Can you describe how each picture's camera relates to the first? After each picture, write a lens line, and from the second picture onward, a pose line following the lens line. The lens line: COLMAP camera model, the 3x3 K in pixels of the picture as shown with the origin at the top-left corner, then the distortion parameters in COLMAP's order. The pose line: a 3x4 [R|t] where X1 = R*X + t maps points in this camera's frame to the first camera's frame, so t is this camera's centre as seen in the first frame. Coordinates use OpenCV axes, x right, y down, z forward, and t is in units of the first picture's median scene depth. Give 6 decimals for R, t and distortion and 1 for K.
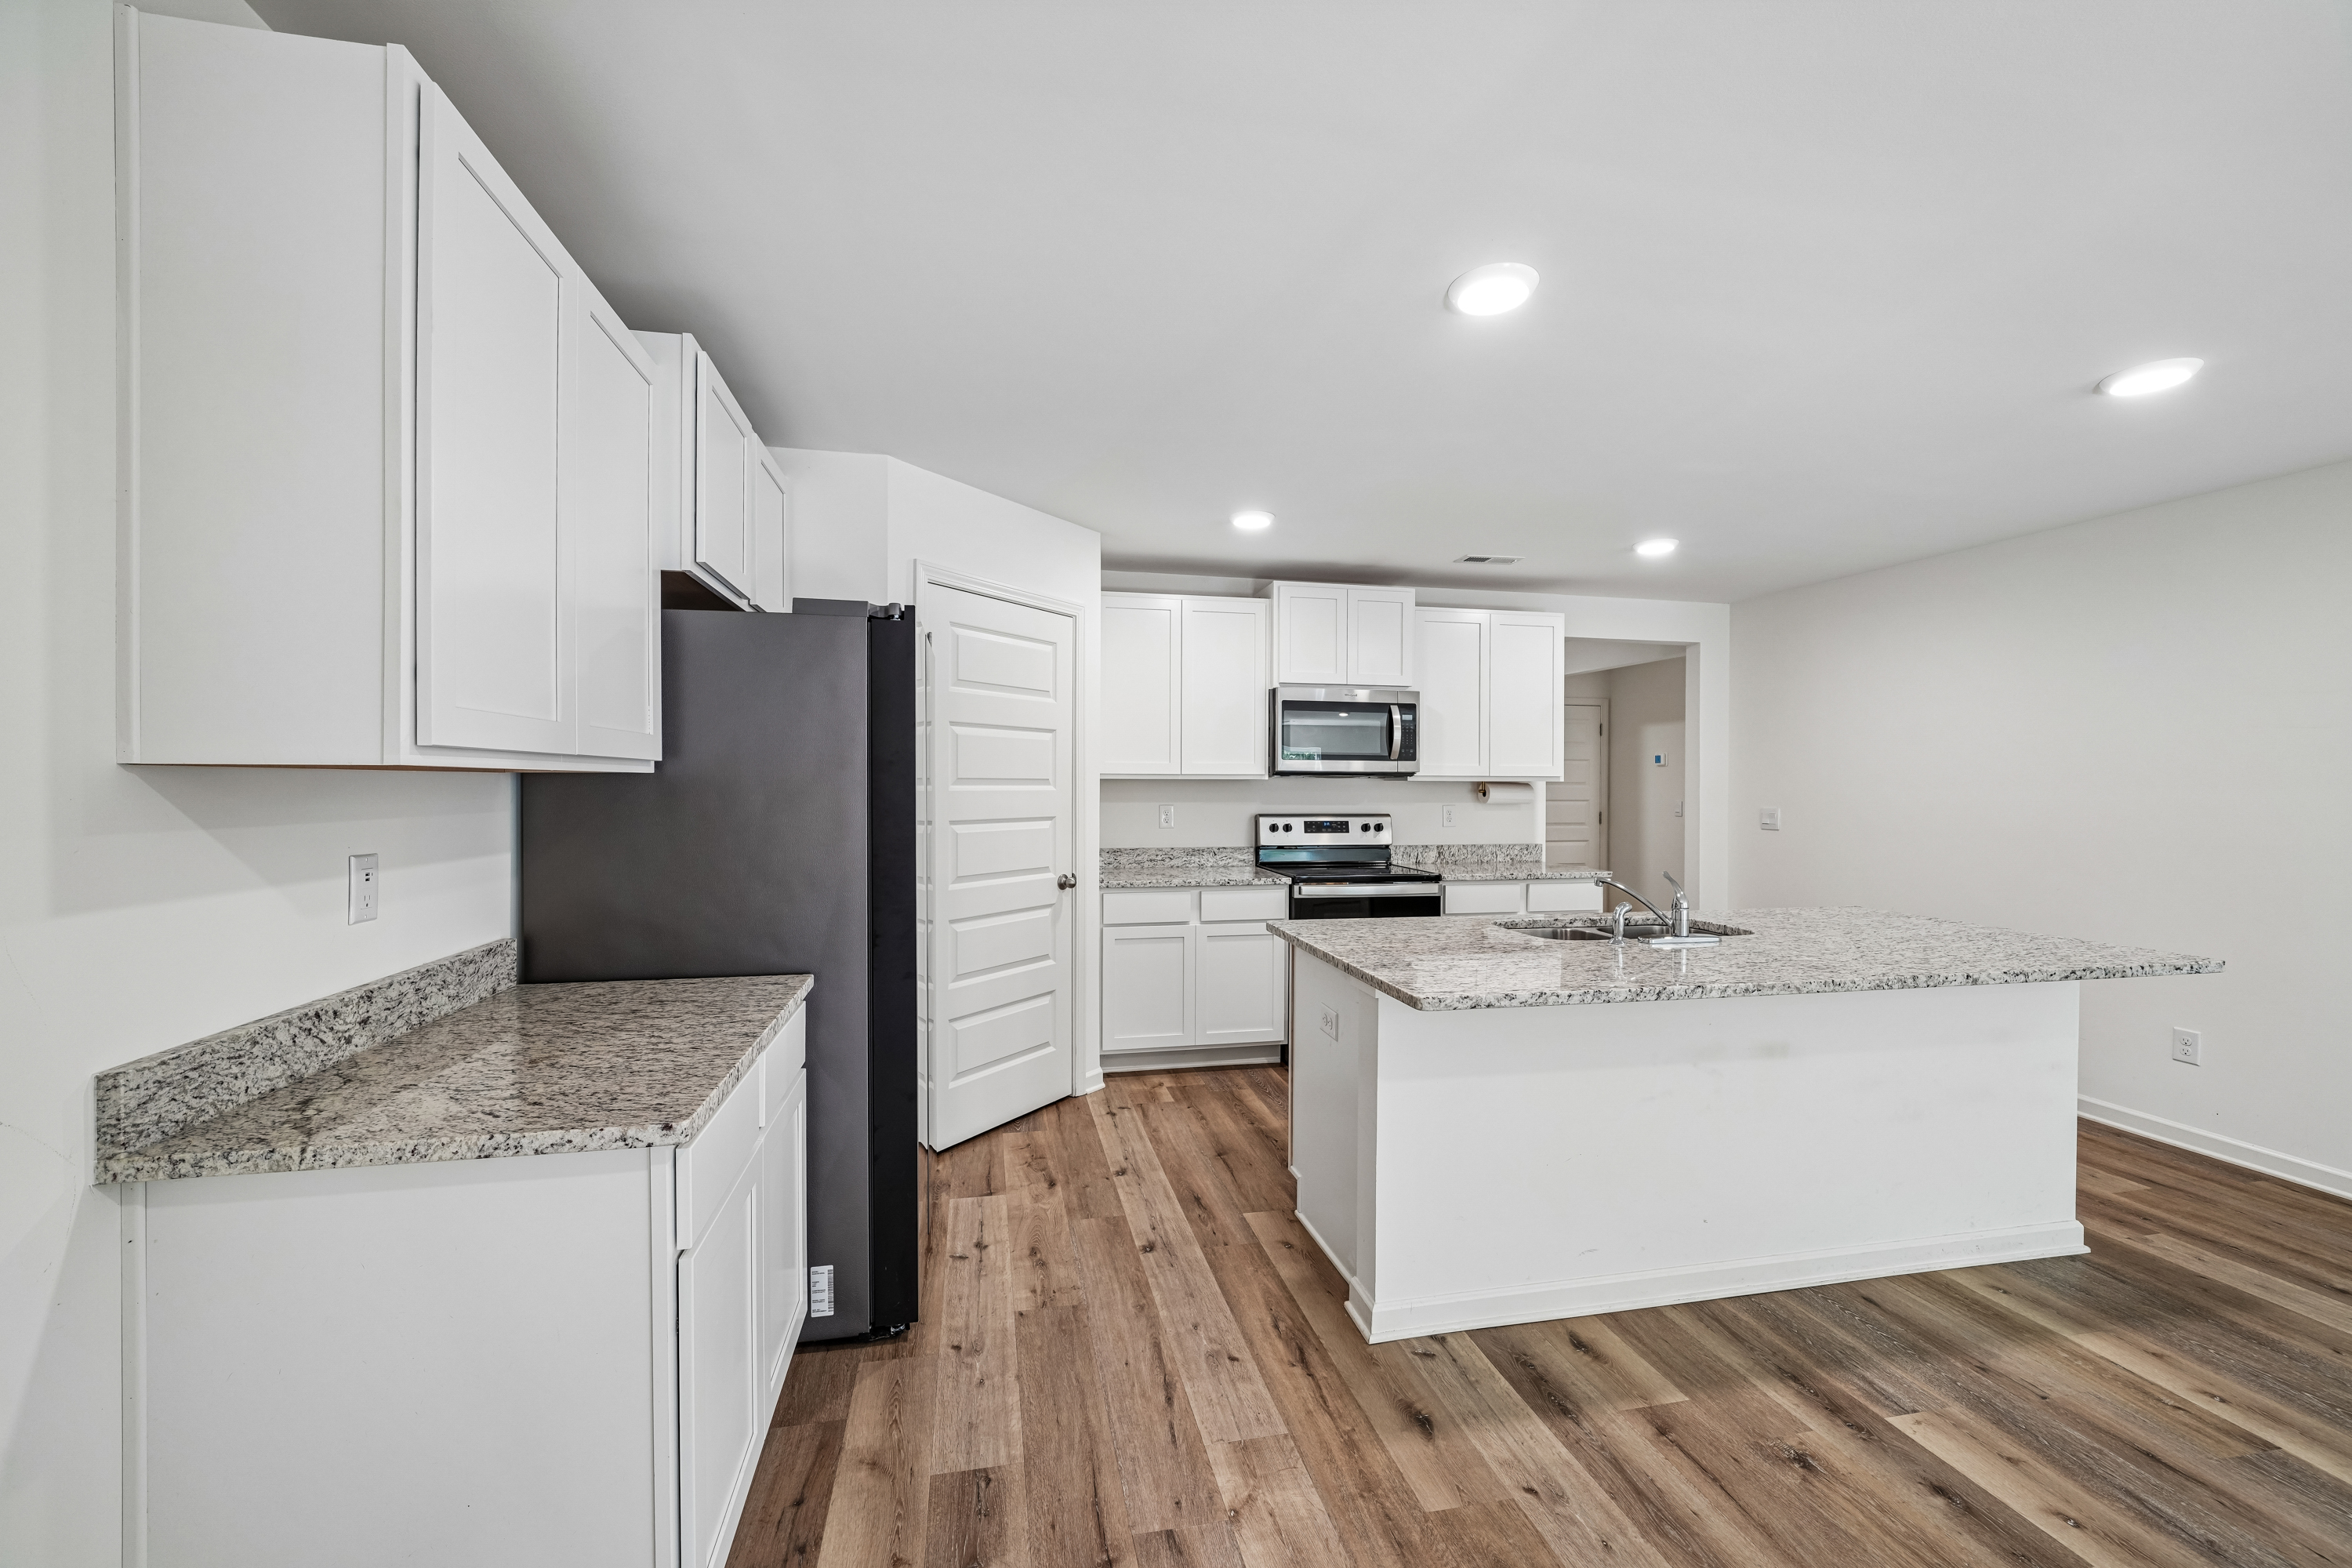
lens RADIAL K [[930.0, 0, 1175.7], [0, 930.0, 786.1], [0, 0, 1]] dist [-0.000864, -0.000023]
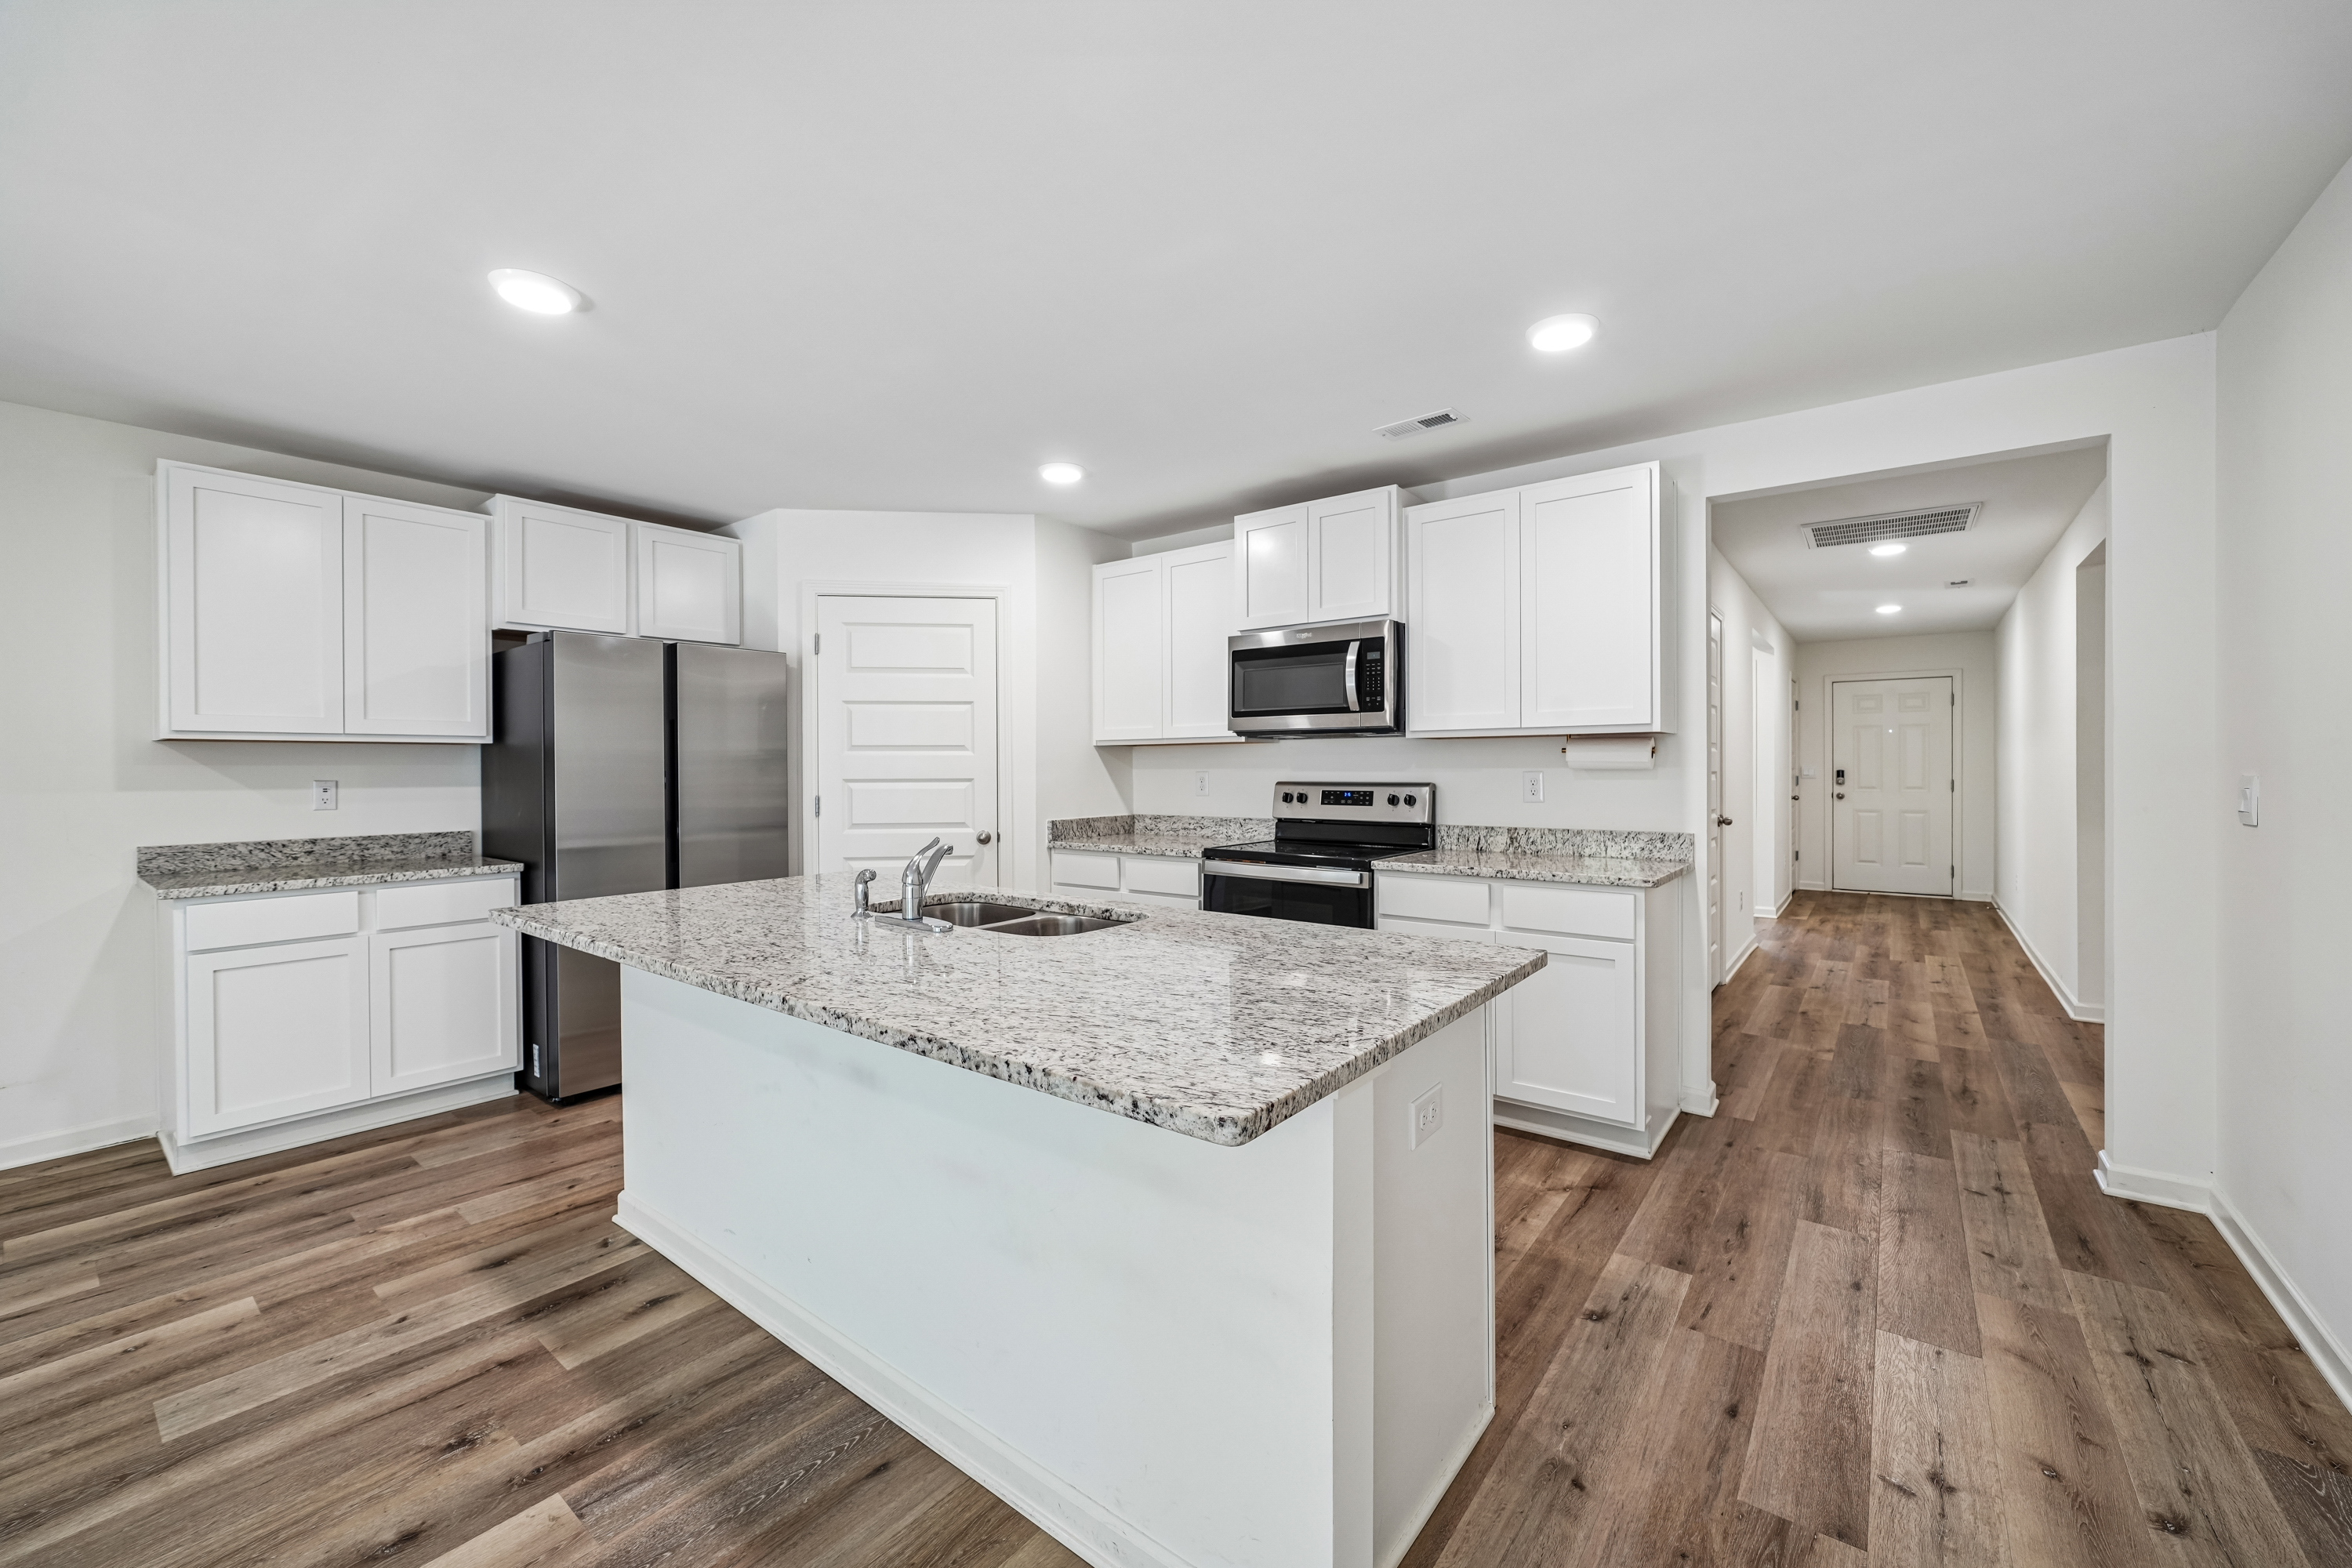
lens RADIAL K [[930.0, 0, 1158.9], [0, 930.0, 780.8], [0, 0, 1]] dist [-0.000864, -0.000023]
pose [[0.634056, 0.002016, -0.773284, 1.483215], [0.005948, 0.999954, 0.007485, 0.047084], [0.773264, -0.009345, 0.634015, 0.772072]]
